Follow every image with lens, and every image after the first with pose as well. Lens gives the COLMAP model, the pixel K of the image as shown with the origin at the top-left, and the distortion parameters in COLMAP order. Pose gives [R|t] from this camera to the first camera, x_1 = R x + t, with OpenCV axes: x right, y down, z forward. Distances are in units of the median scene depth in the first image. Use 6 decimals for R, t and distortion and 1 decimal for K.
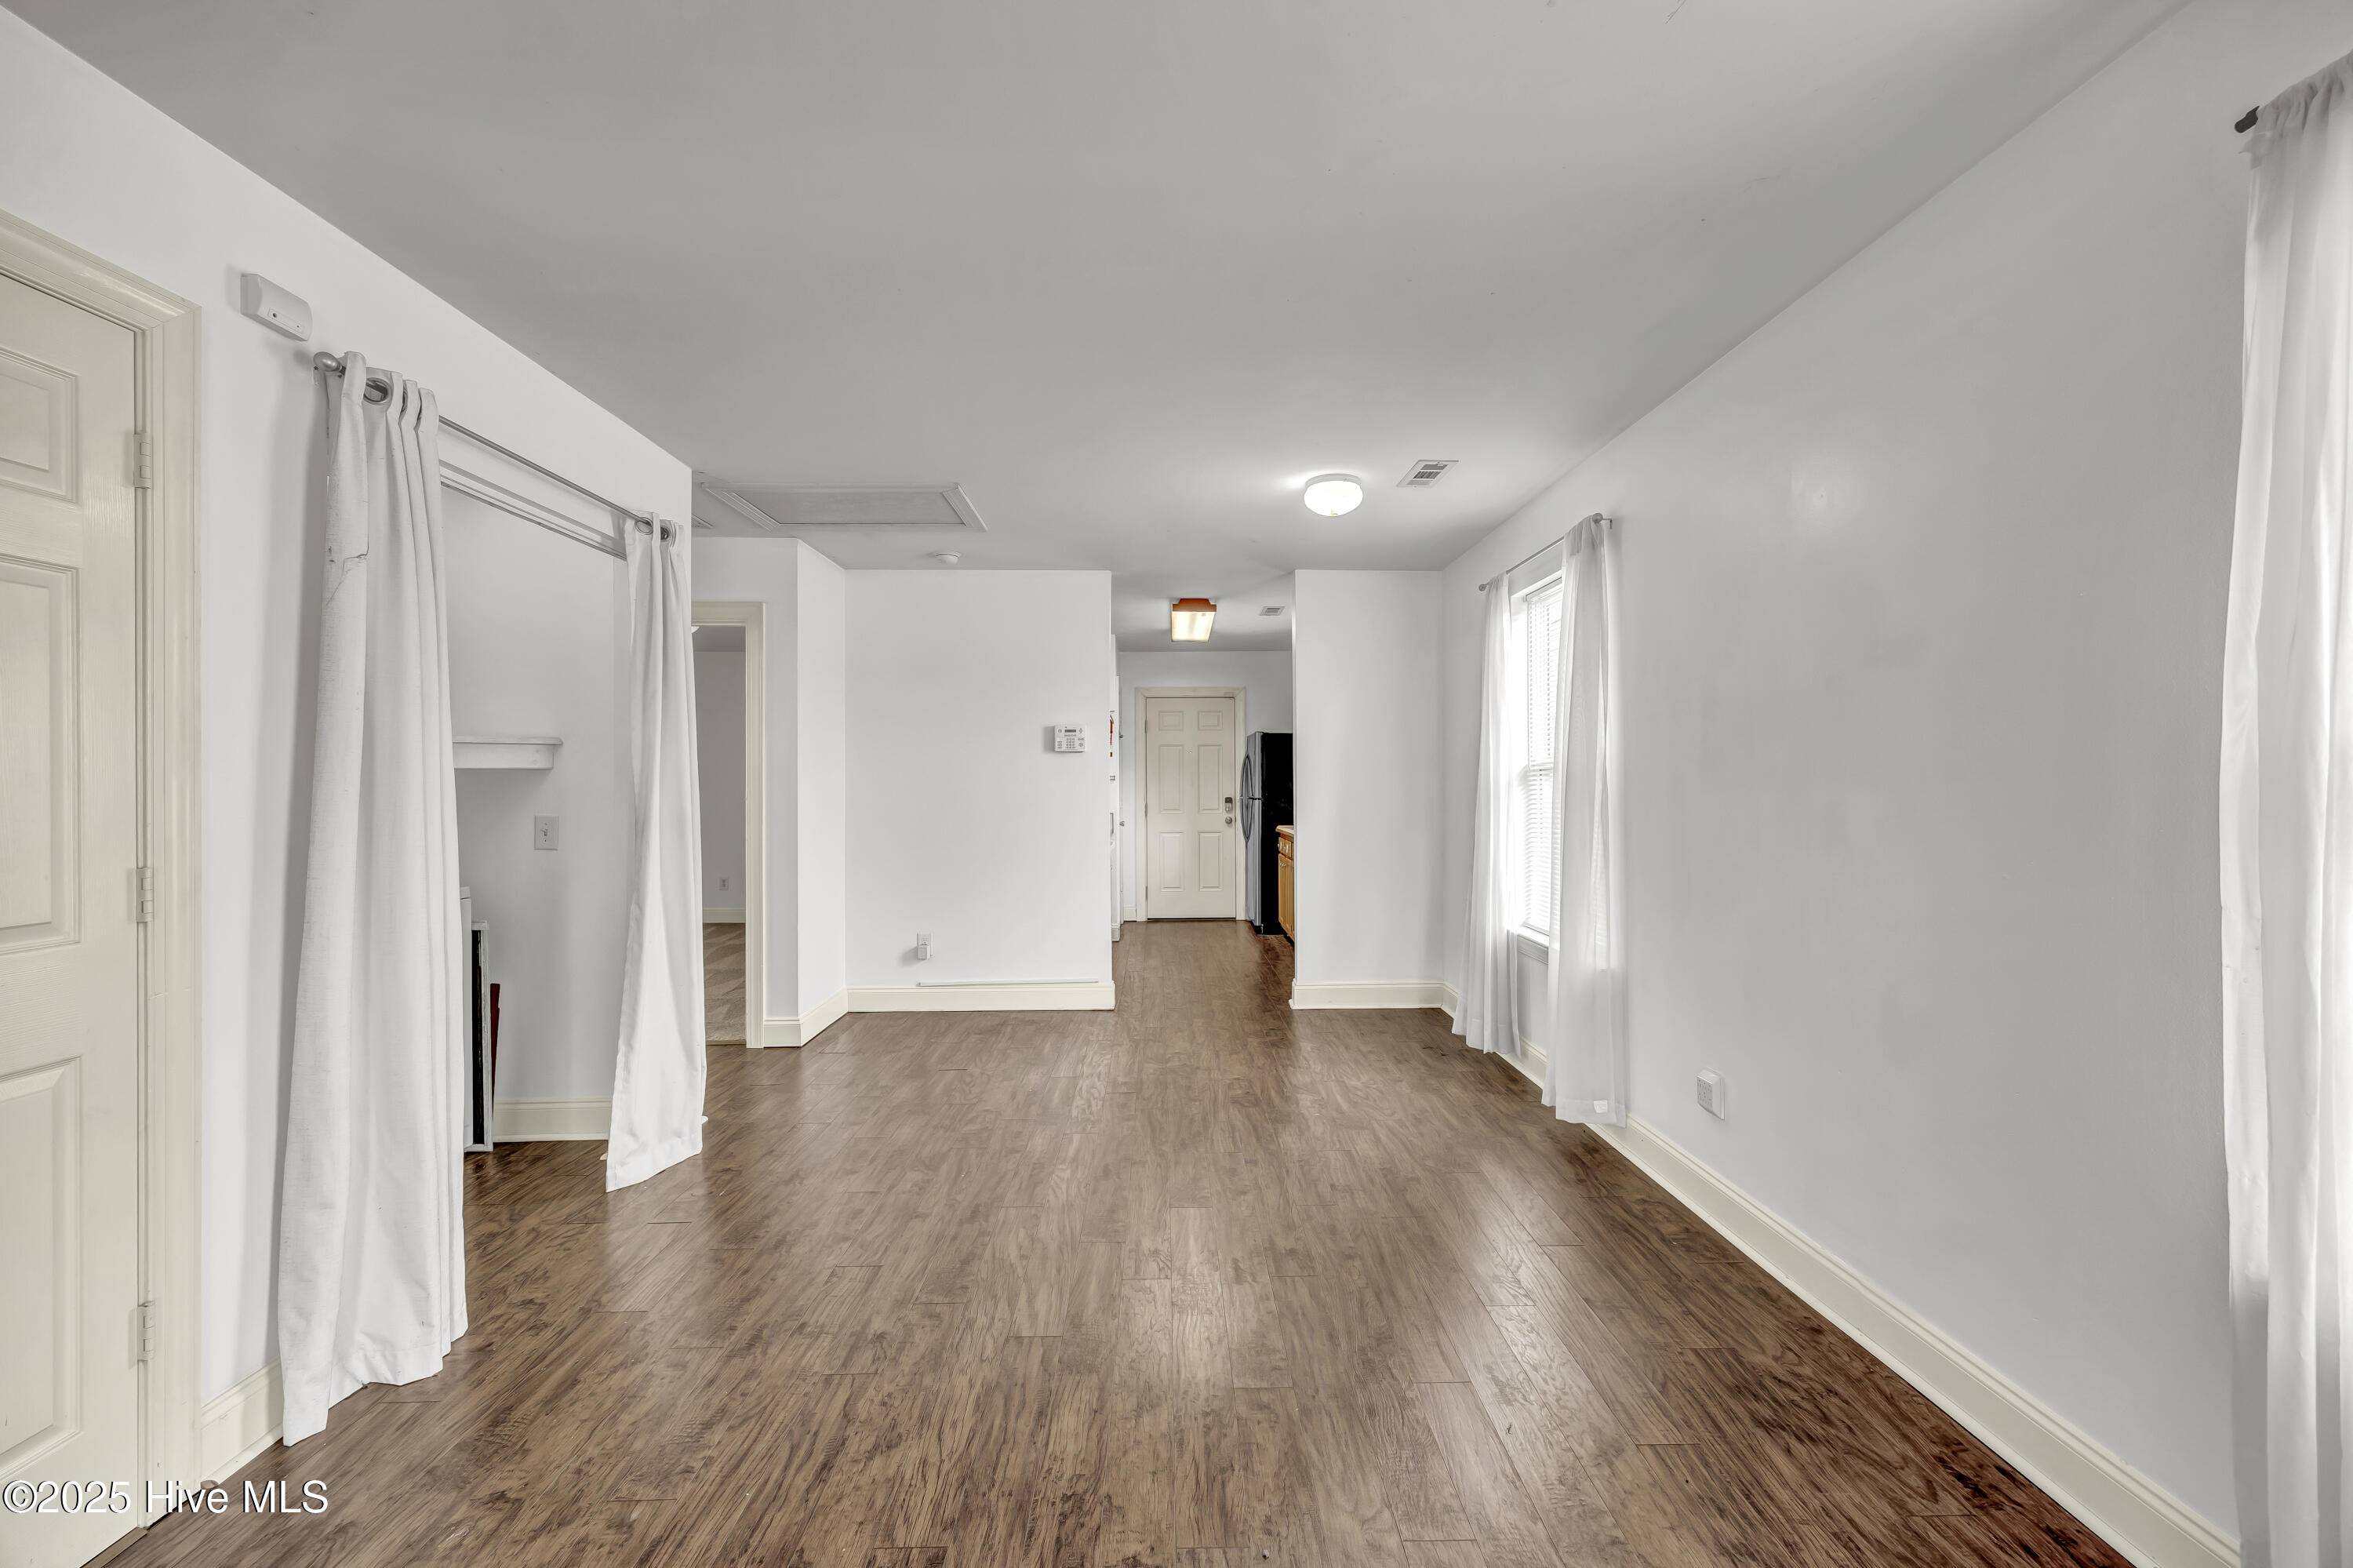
lens RADIAL K [[912.4, 0, 1184.2], [0, 912.4, 781.4], [0, 0, 1]] dist [0.000220, 0.000042]
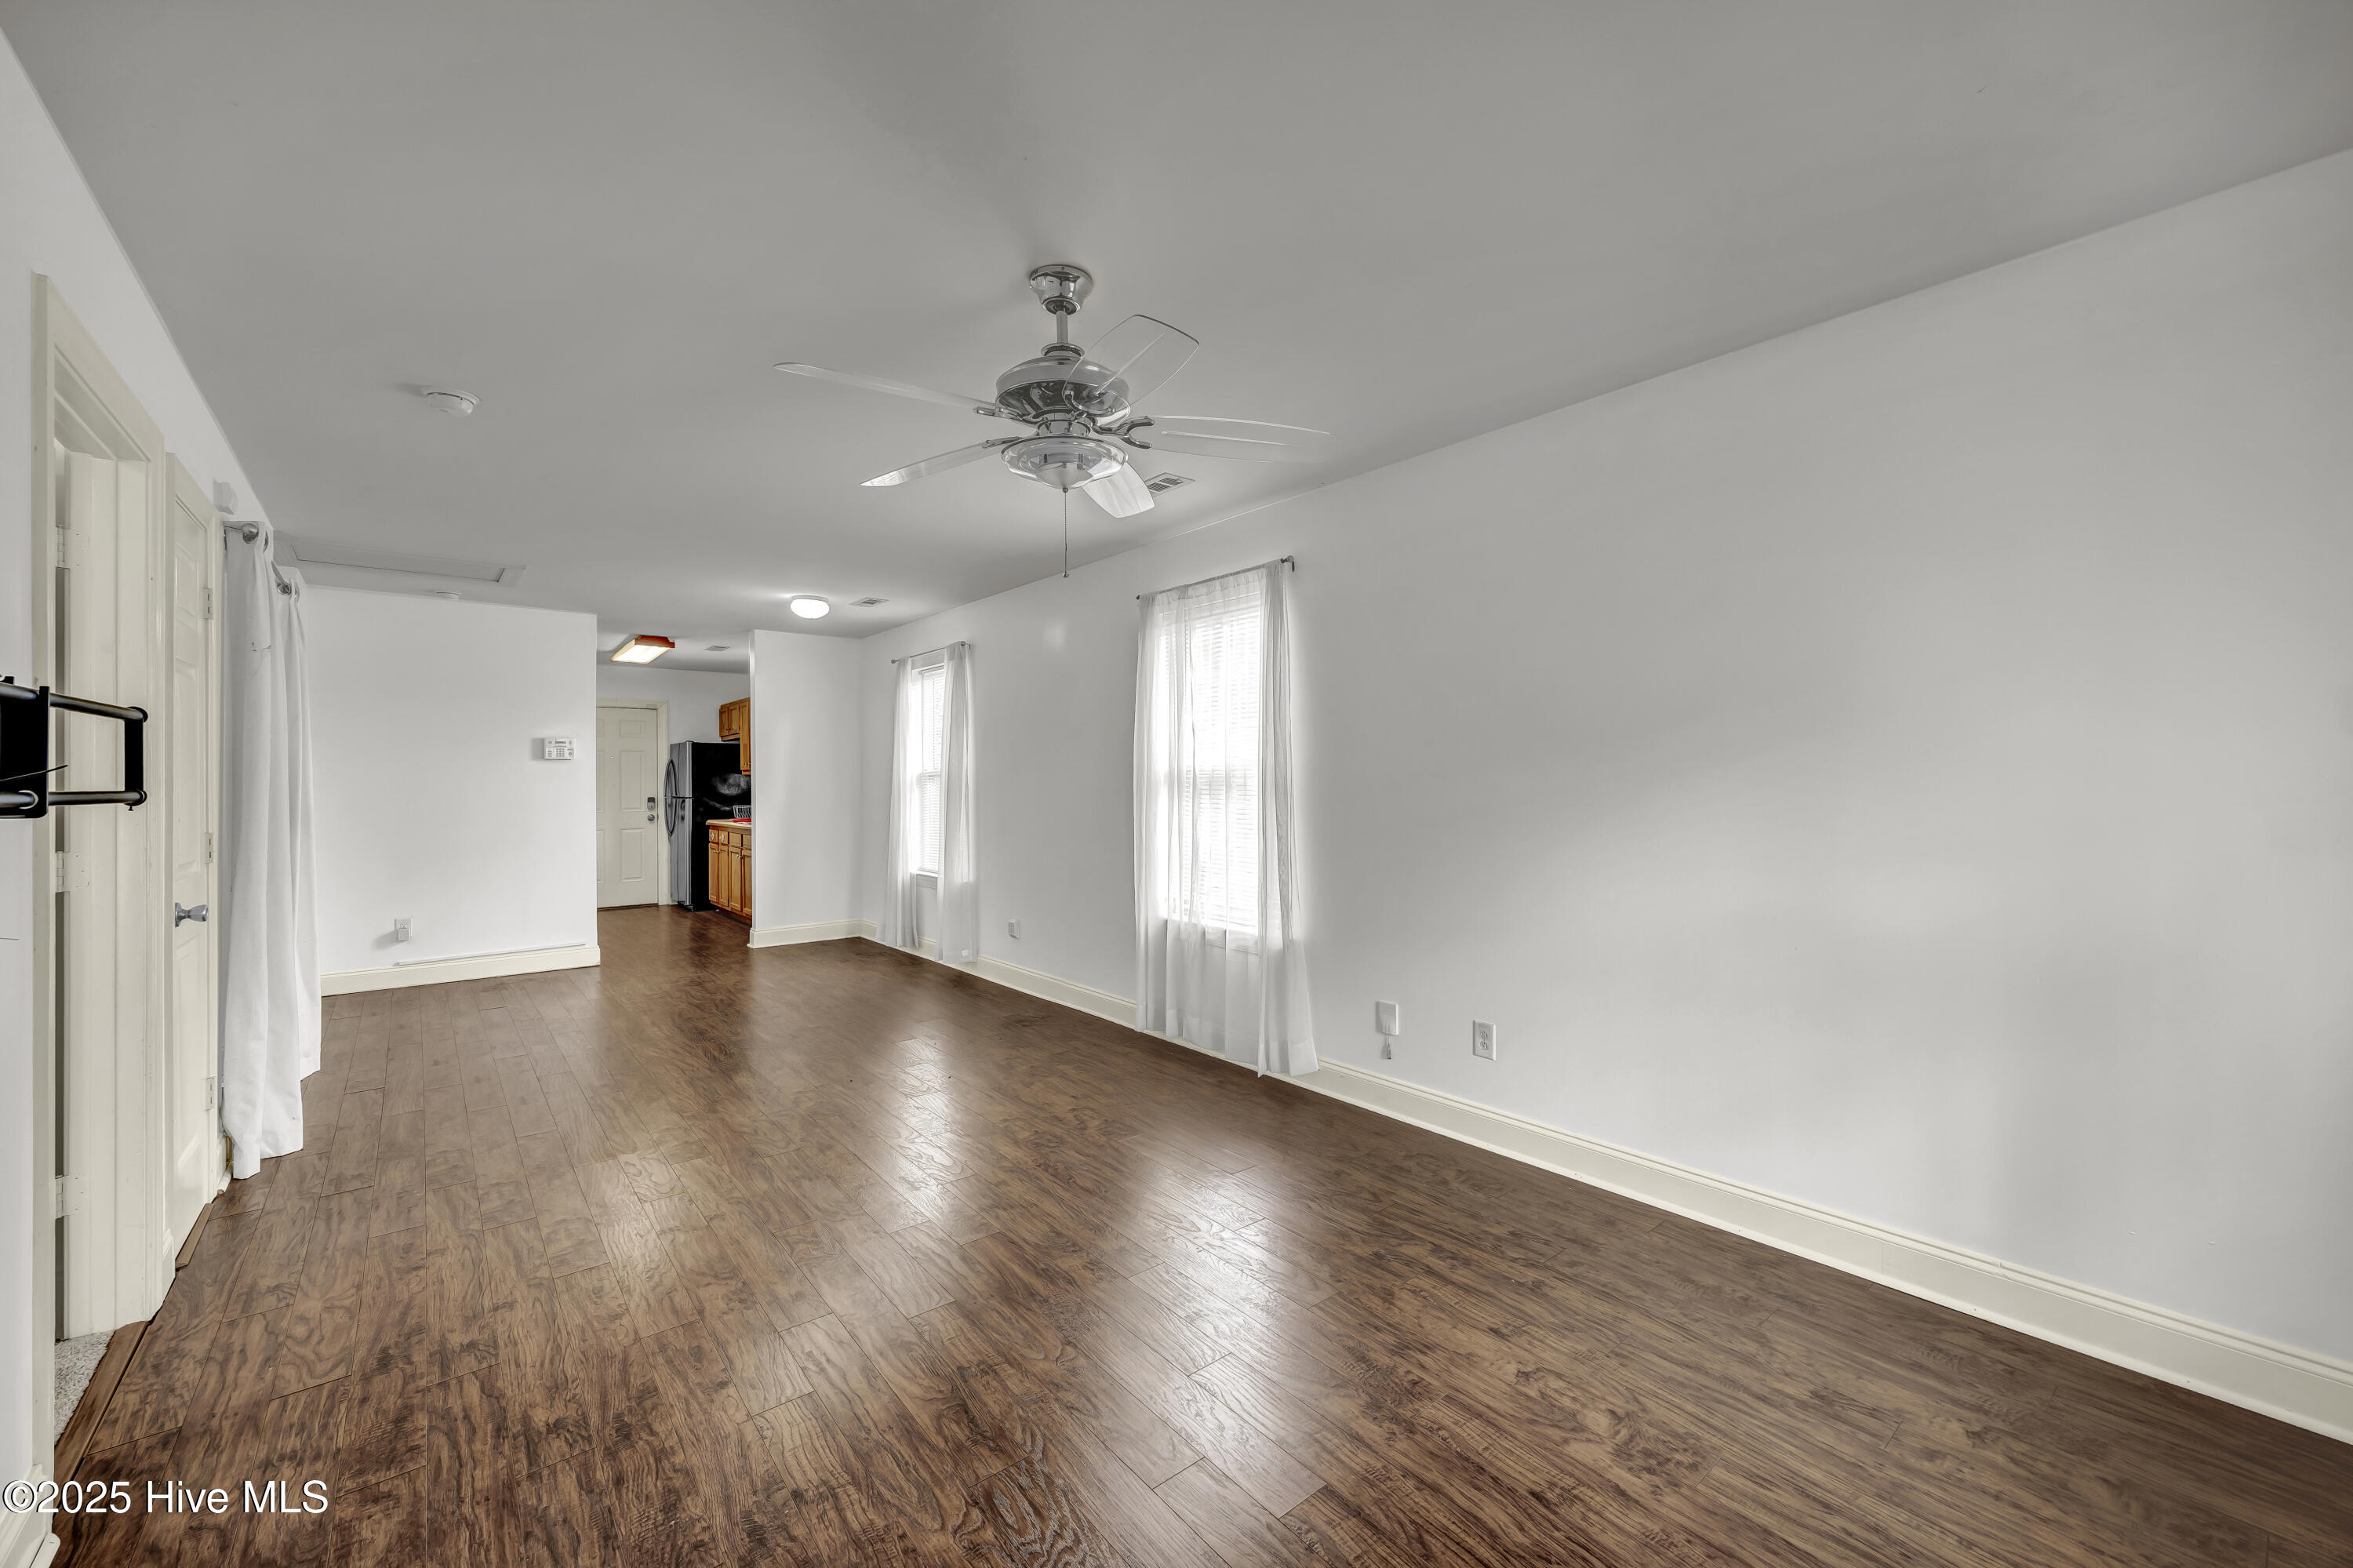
lens RADIAL K [[912.4, 0, 1184.2], [0, 912.4, 781.4], [0, 0, 1]] dist [0.000220, 0.000042]
pose [[0.777948, 0.000119, 0.628328, -0.243914], [0.001242, 0.999998, -0.001726, 0.000703], [-0.628327, 0.002123, 0.777947, -0.488929]]
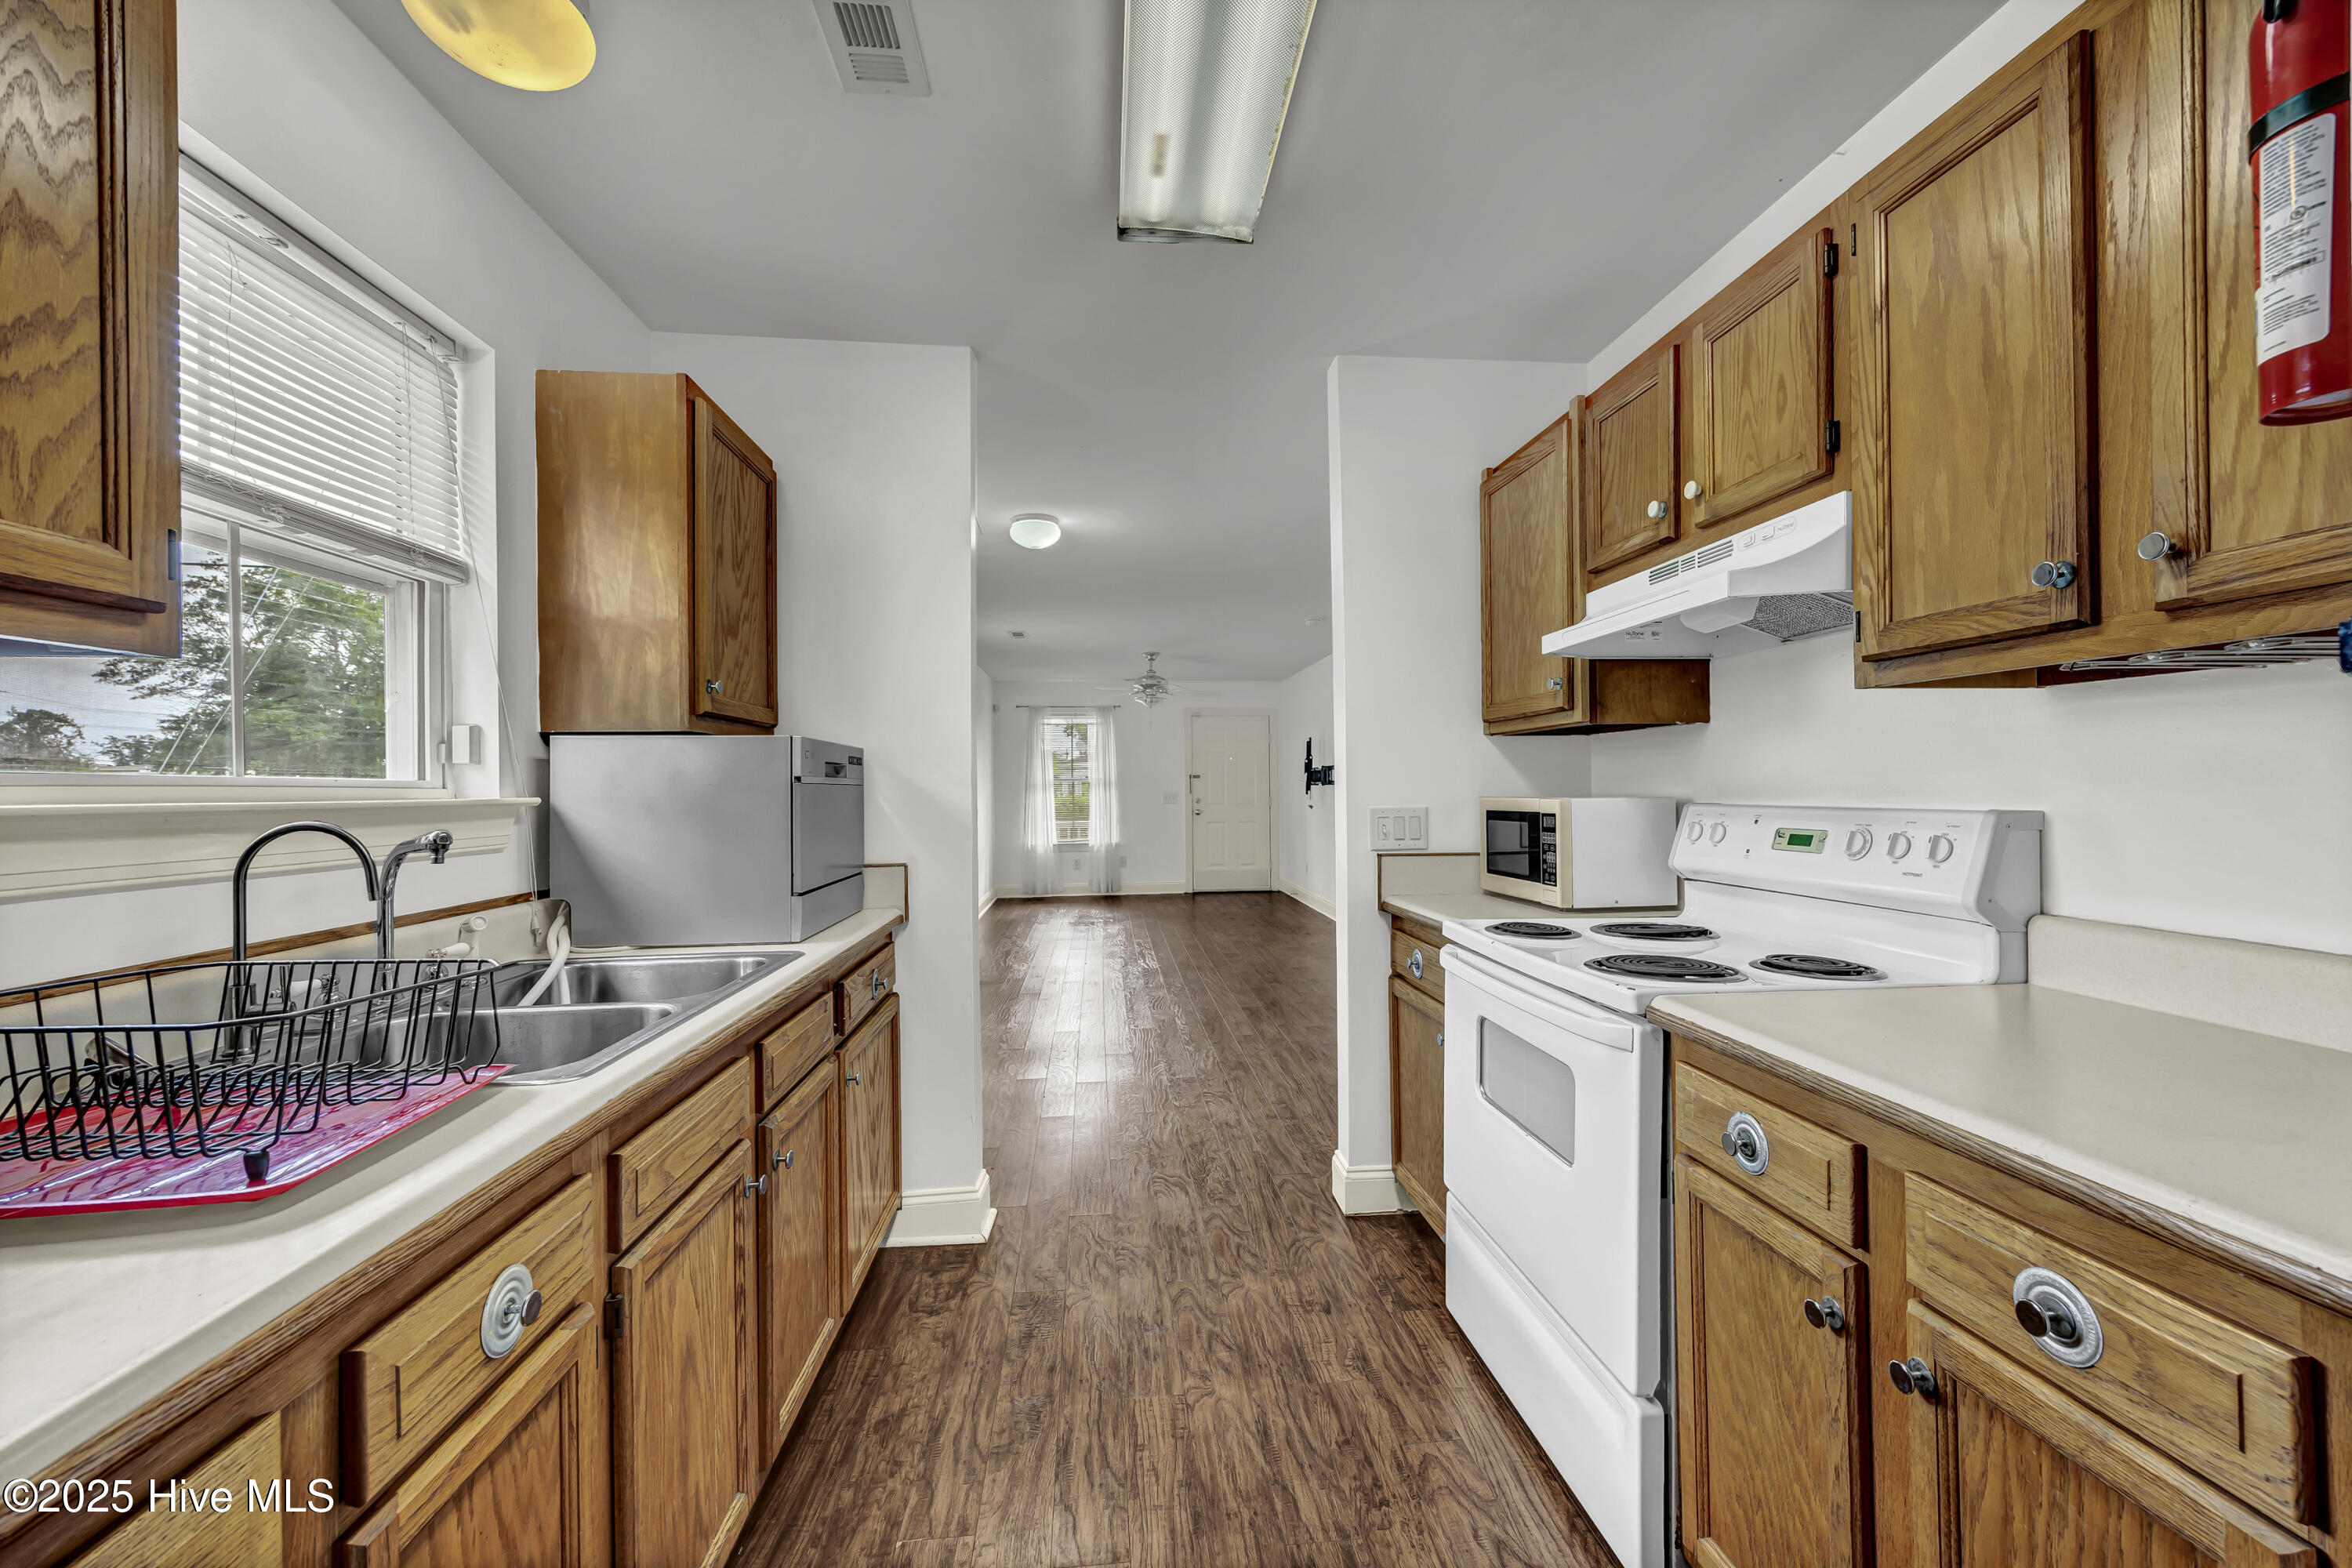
lens RADIAL K [[911.9, 0, 1183.7], [0, 911.9, 781.4], [0, 0, 1]] dist [0.000220, 0.000042]
pose [[-0.997482, 0.018116, -0.068571, 0.040654], [0.018612, 0.999805, -0.006599, 0.006728], [0.068438, -0.007858, -0.997624, 1.535195]]
